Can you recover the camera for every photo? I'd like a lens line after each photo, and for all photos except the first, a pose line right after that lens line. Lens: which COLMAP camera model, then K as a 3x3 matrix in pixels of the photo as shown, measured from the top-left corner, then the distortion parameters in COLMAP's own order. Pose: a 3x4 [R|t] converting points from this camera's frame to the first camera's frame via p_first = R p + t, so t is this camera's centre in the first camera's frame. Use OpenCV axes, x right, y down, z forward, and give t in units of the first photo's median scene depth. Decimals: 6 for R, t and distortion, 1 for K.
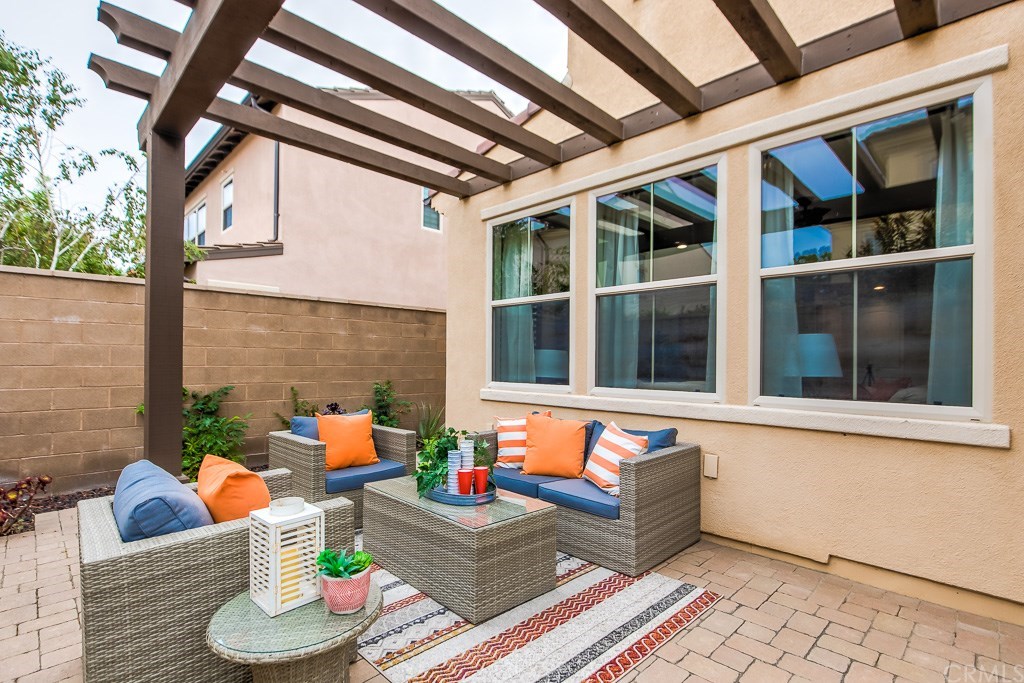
lens RADIAL K [[500.5, 0, 493.2], [0, 500.5, 363.7], [0, 0, 1]] dist [0.000657, -0.001250]
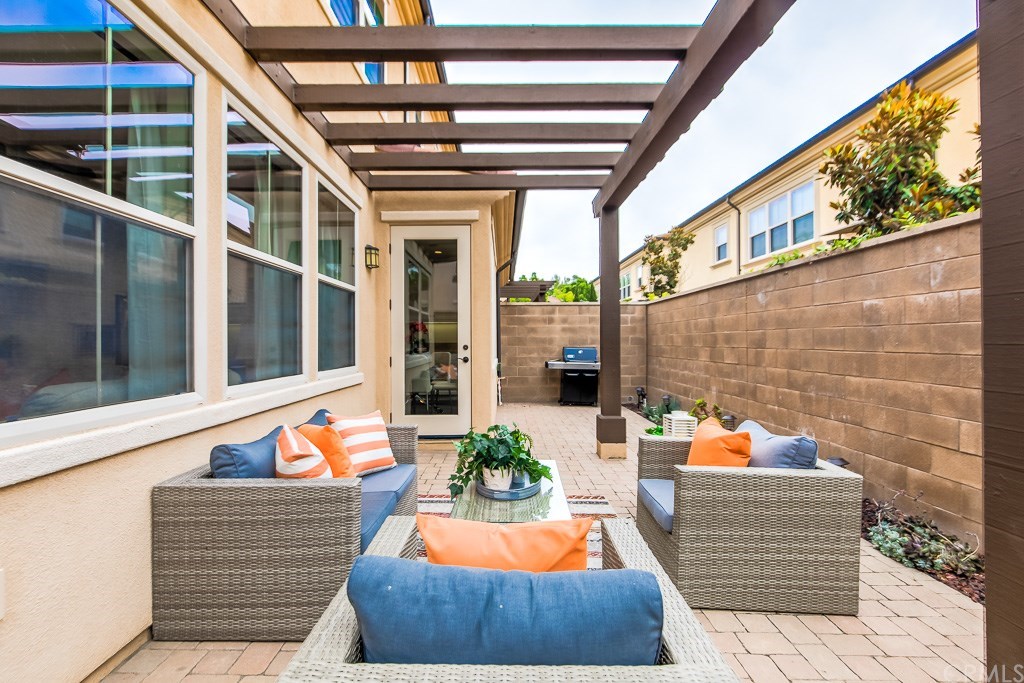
lens RADIAL K [[500.5, 0, 488.4], [0, 500.5, 337.6], [0, 0, 1]] dist [0.000657, -0.001250]
pose [[-0.697524, -0.000665, 0.716561, -0.426450], [0.006120, 0.999958, 0.006886, -0.017307], [-0.716536, 0.009188, -0.697490, 0.994991]]
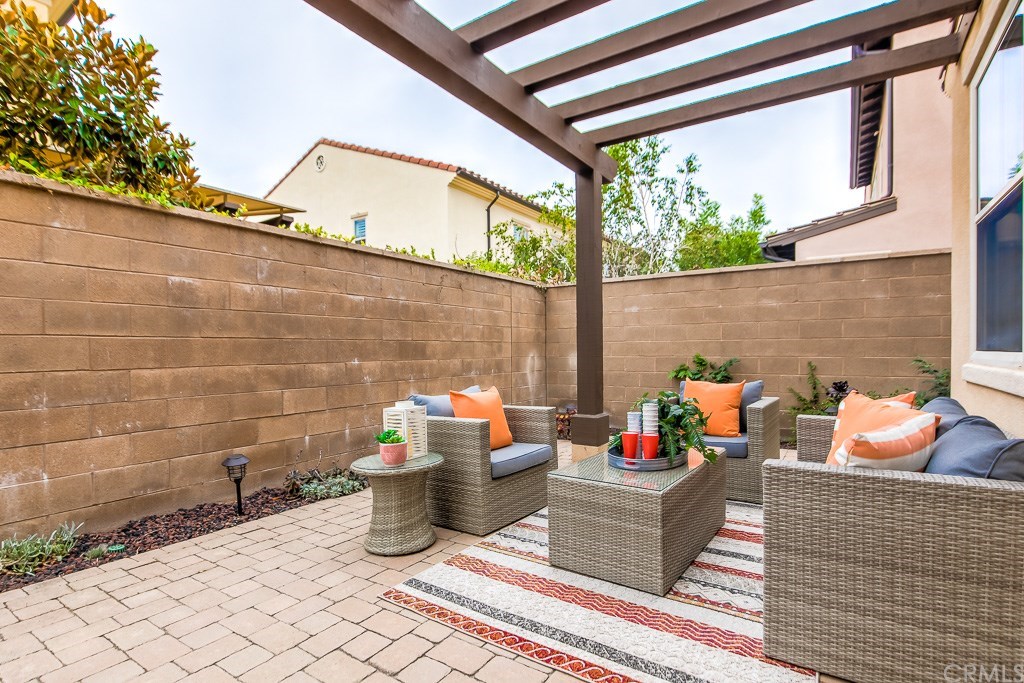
lens RADIAL K [[497.6, 0, 517.2], [0, 497.6, 361.8], [0, 0, 1]] dist [0.001773, -0.002139]
pose [[0.221088, 0.014501, -0.975146, 0.451507], [0.003636, 0.999870, 0.015693, 0.036889], [0.975247, -0.007015, 0.221007, 0.331169]]
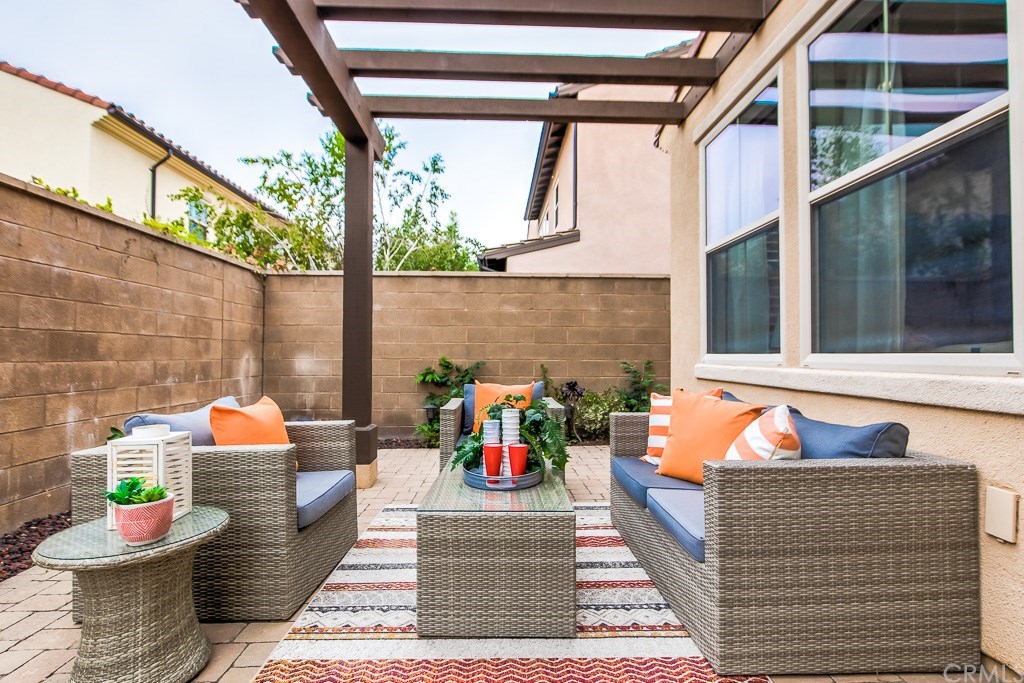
lens RADIAL K [[500.5, 0, 505.2], [0, 500.5, 348.8], [0, 0, 1]] dist [0.000657, -0.001250]
pose [[0.738190, -0.011966, -0.674487, 0.276656], [-0.002879, 0.999778, -0.020887, 0.044247], [0.674587, 0.017360, 0.737991, 0.241999]]
